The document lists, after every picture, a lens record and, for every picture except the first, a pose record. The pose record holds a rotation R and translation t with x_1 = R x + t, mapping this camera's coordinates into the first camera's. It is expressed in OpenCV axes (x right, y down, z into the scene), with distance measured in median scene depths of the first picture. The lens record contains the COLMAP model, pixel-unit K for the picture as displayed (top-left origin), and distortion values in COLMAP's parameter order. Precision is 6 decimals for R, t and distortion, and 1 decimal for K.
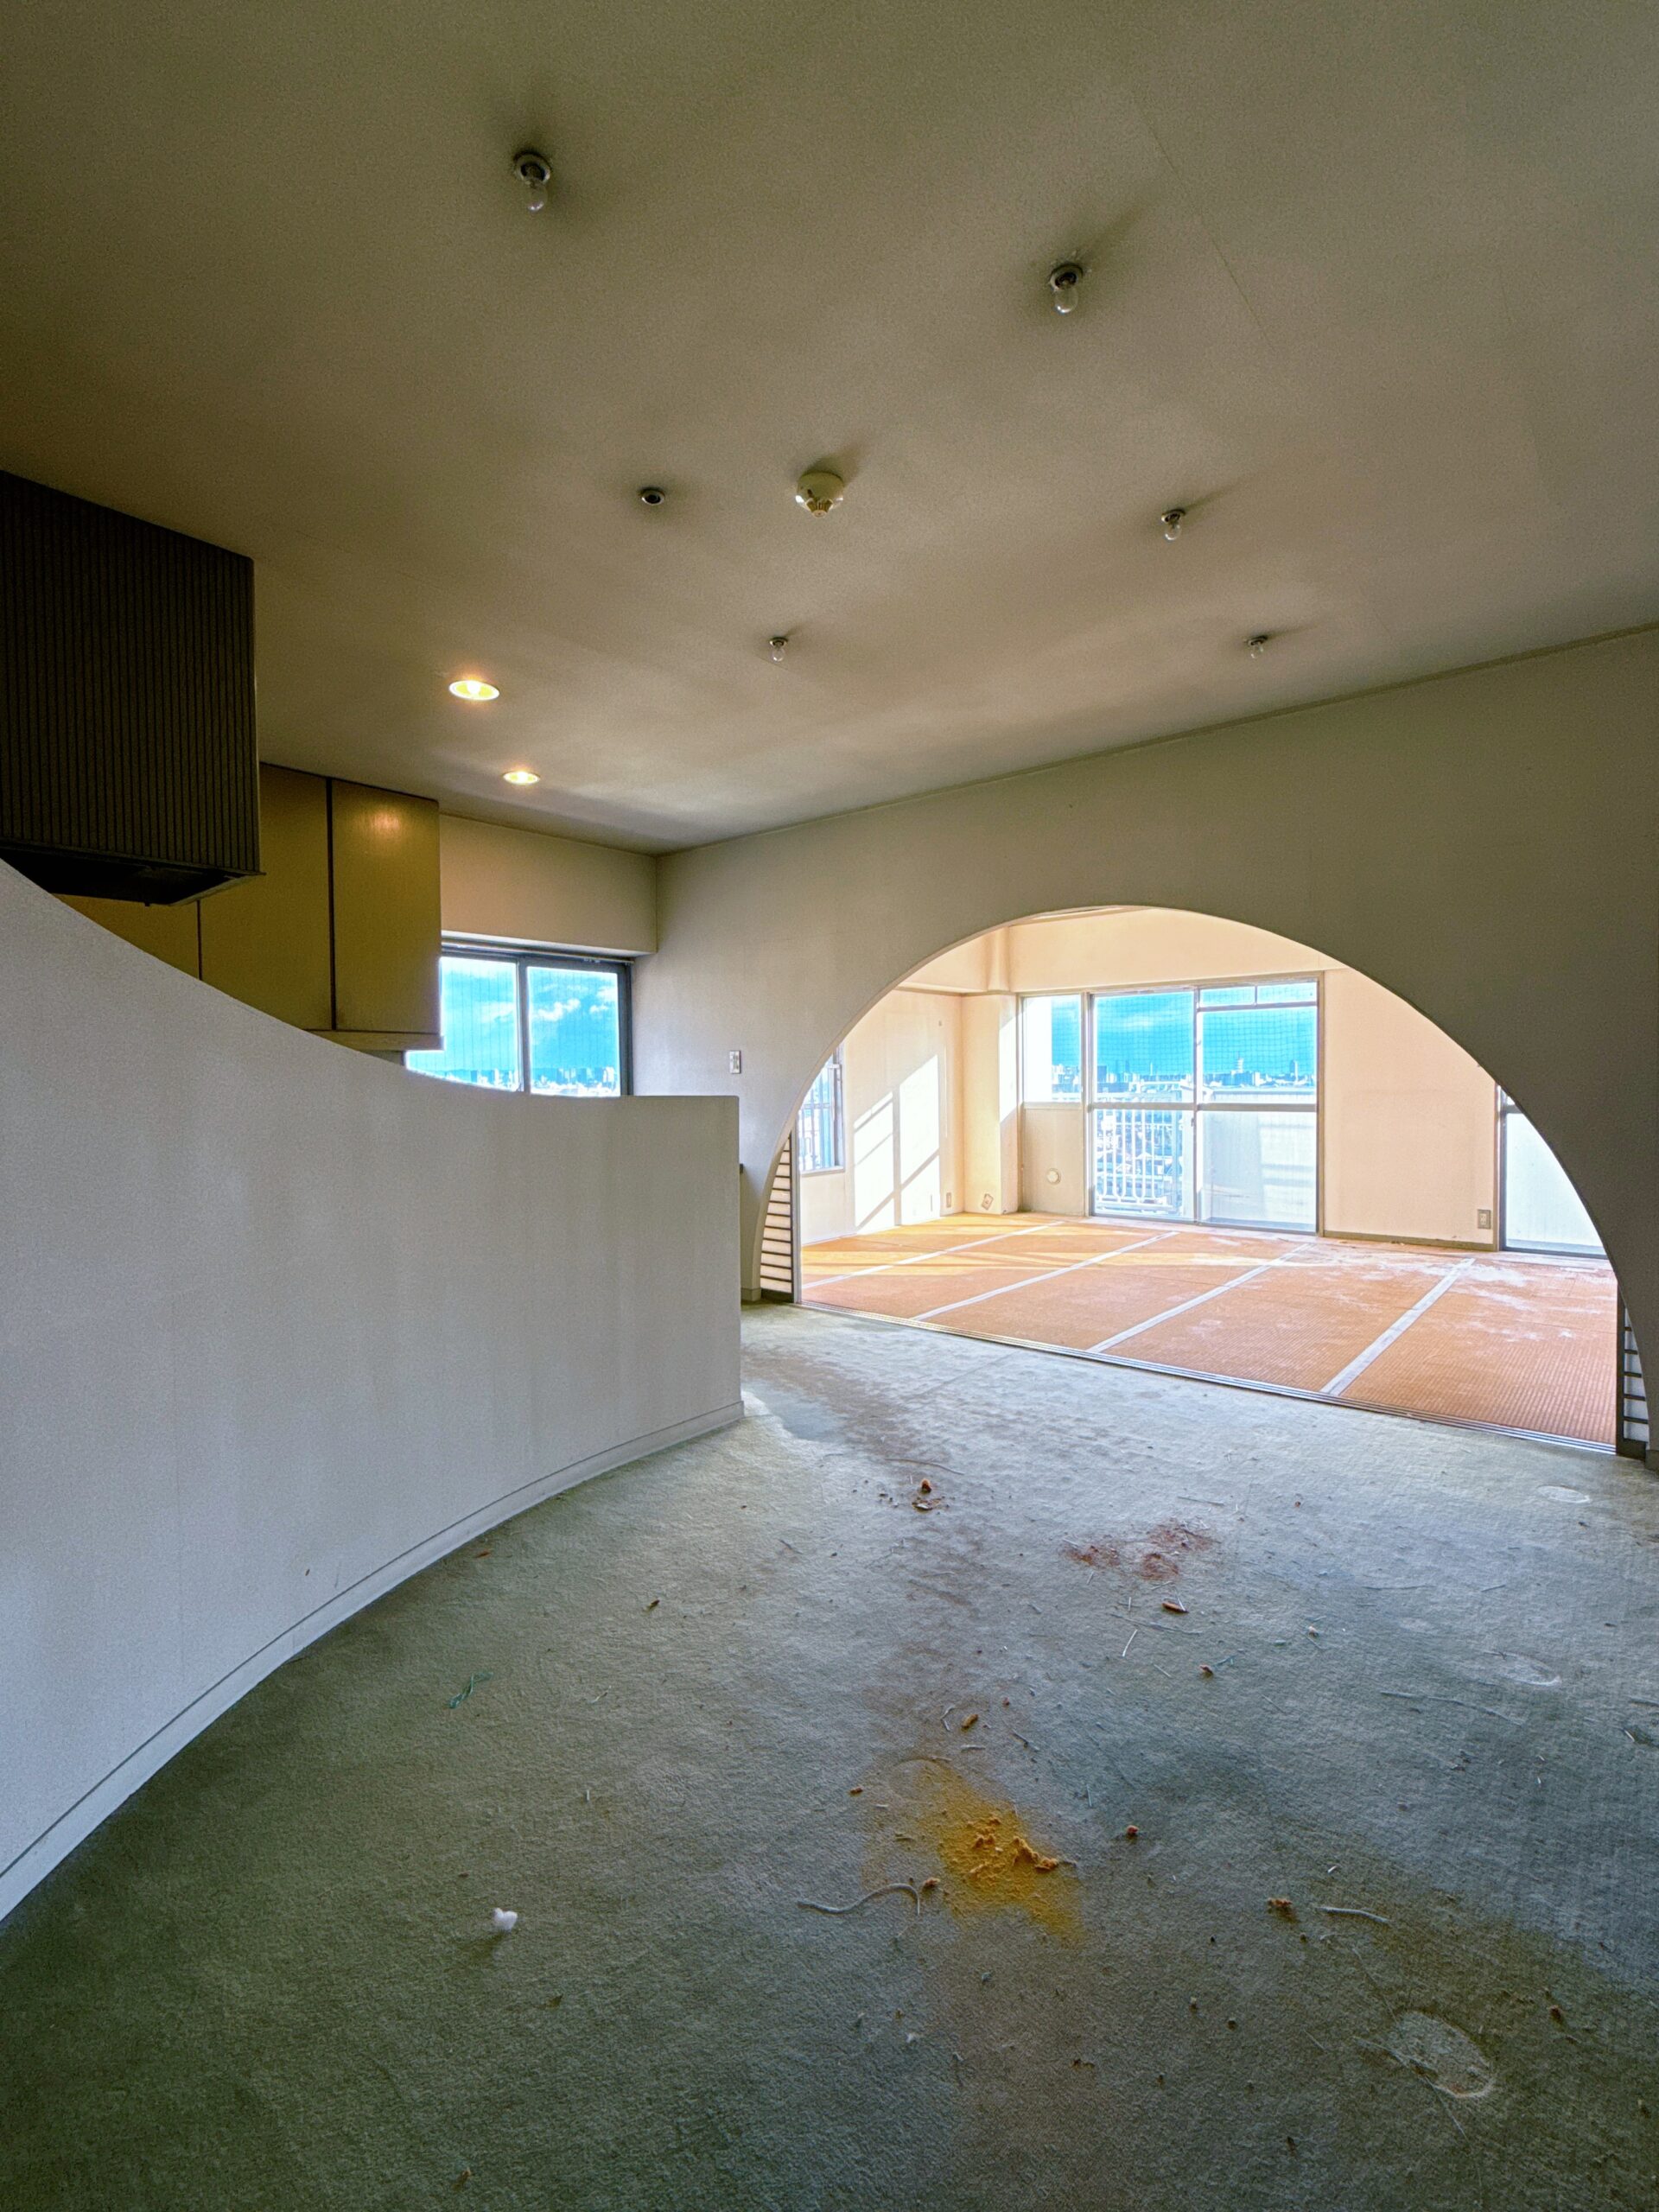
lens RADIAL K [[1013.3, 0, 831.9], [0, 1013.3, 1103.9], [0, 0, 1]] dist [0.002506, 0.000517]
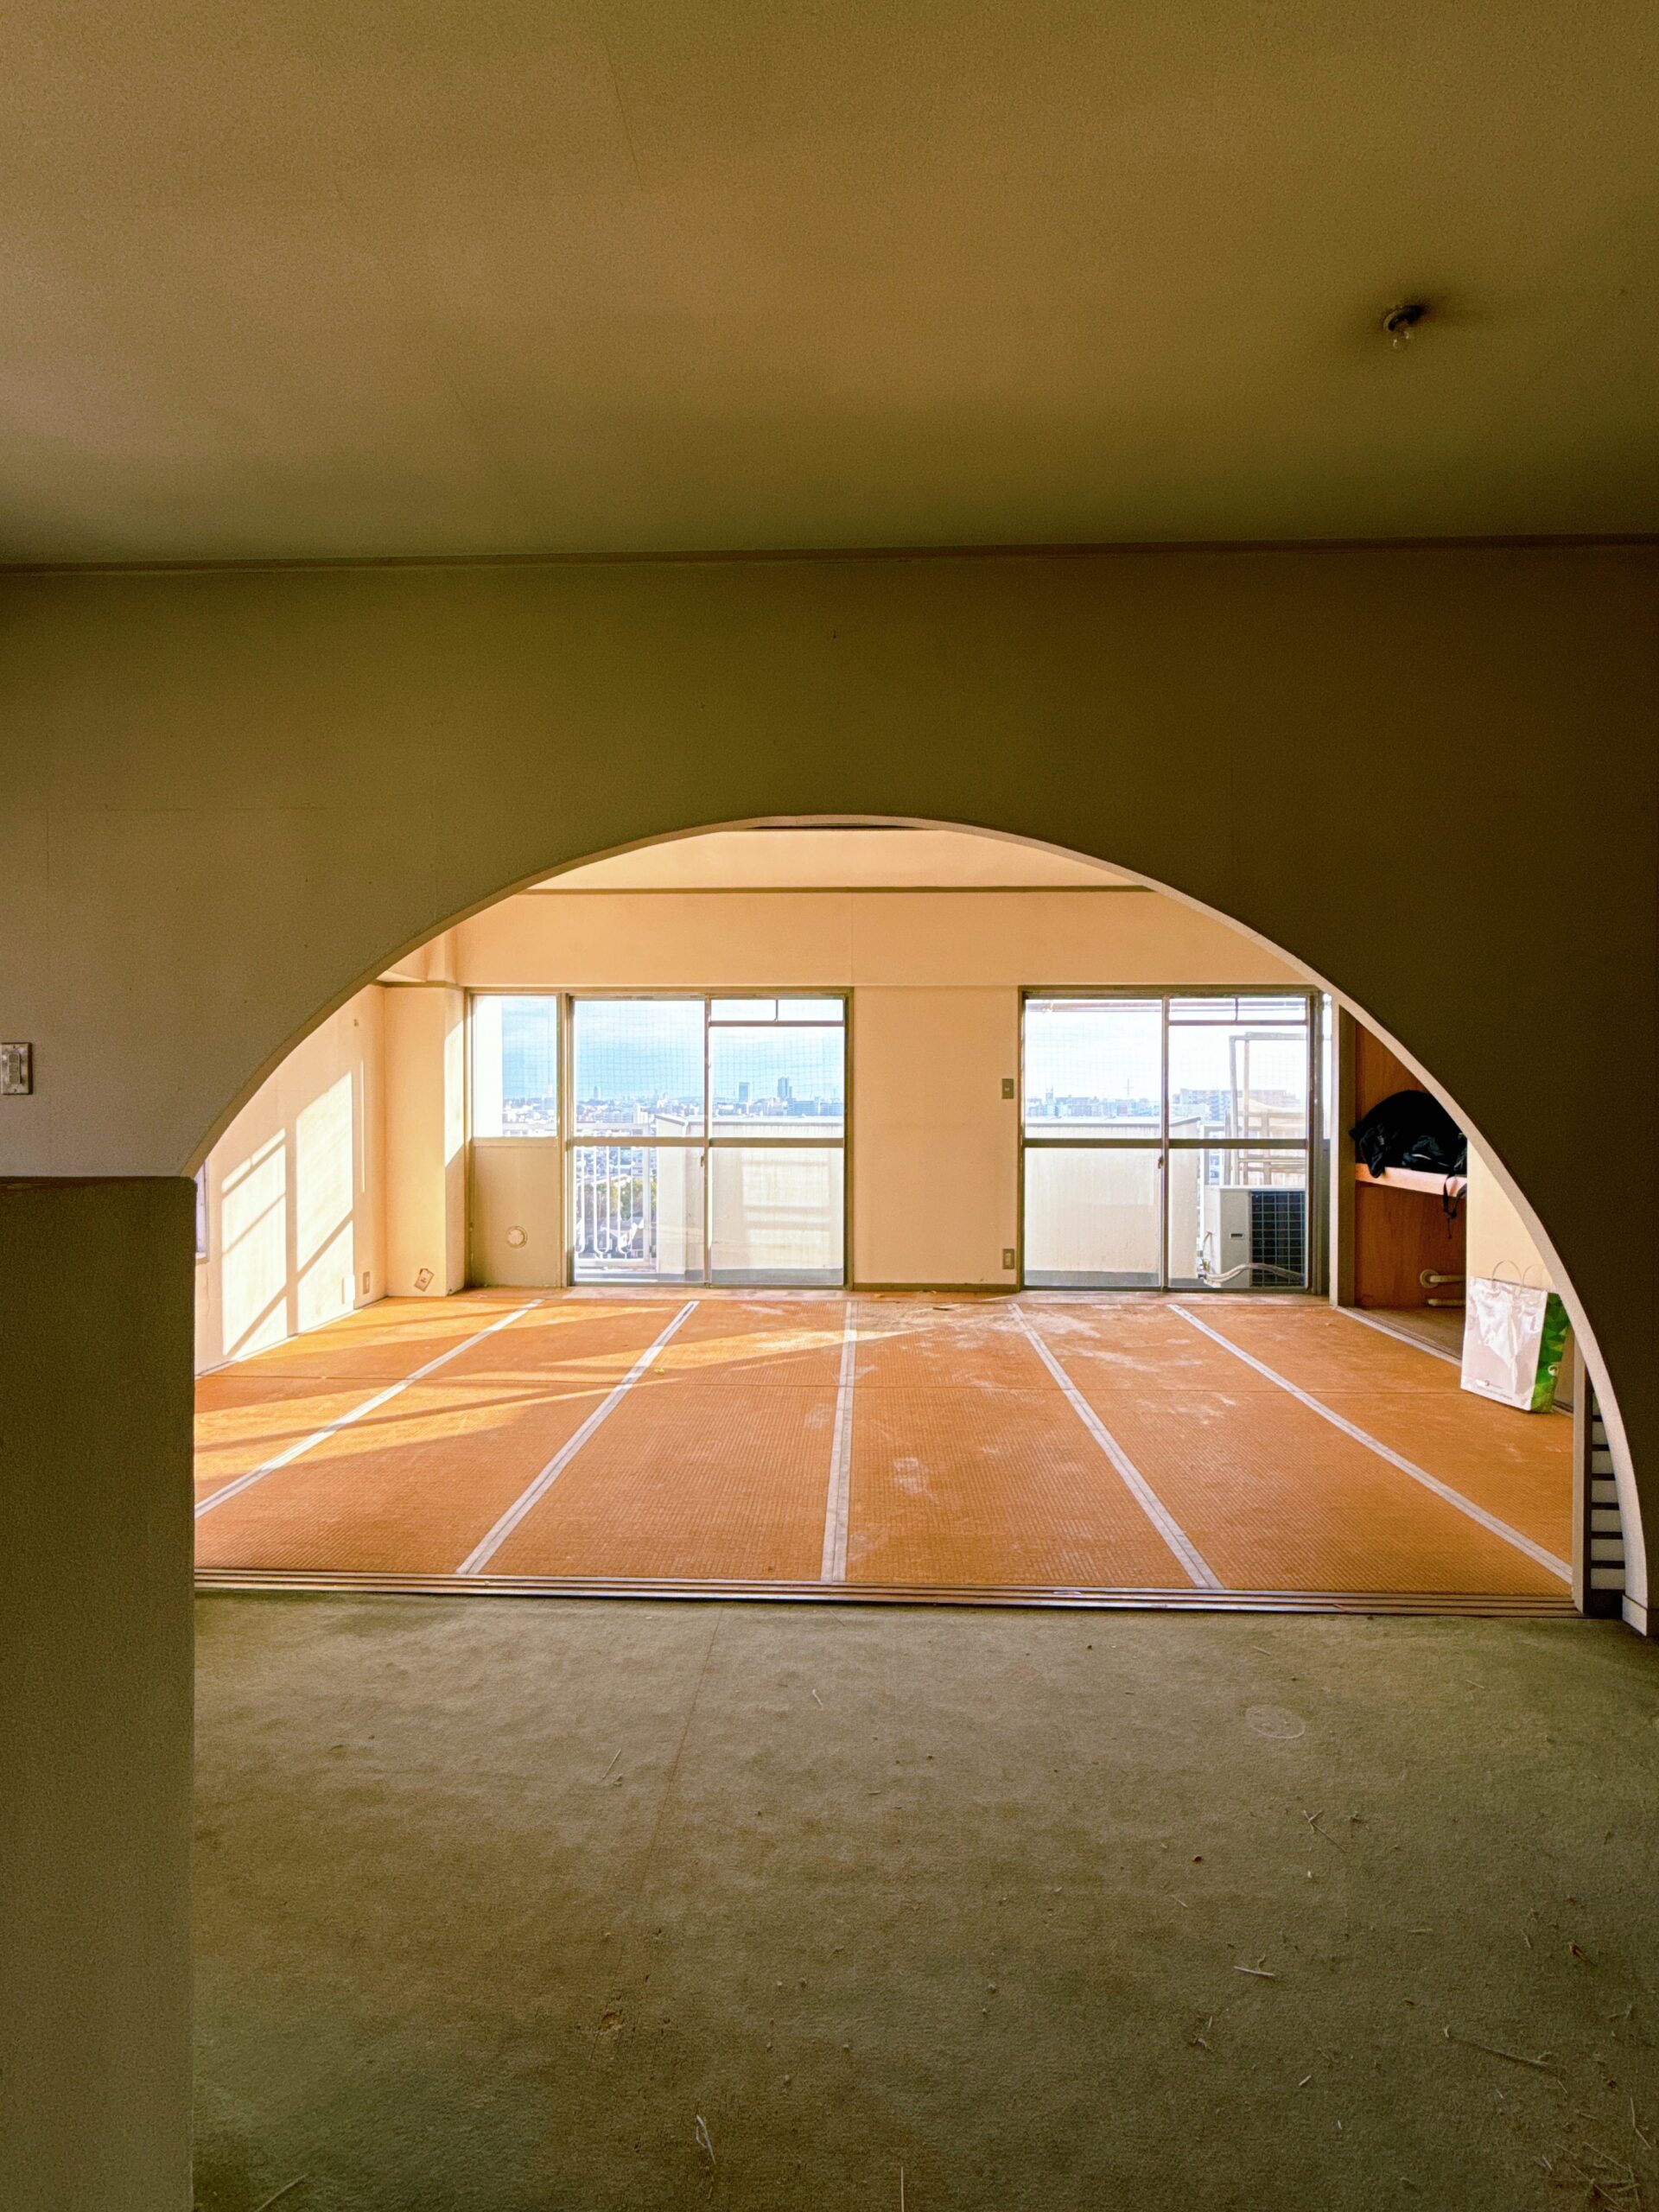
lens RADIAL K [[1013.3, 0, 835.5], [0, 1013.3, 1103.7], [0, 0, 1]] dist [0.002506, 0.000517]
pose [[0.791597, 0.008864, 0.610979, -0.056496], [0.005582, 0.999748, -0.021737, -0.010008], [-0.611018, 0.020618, 0.791348, 0.292181]]
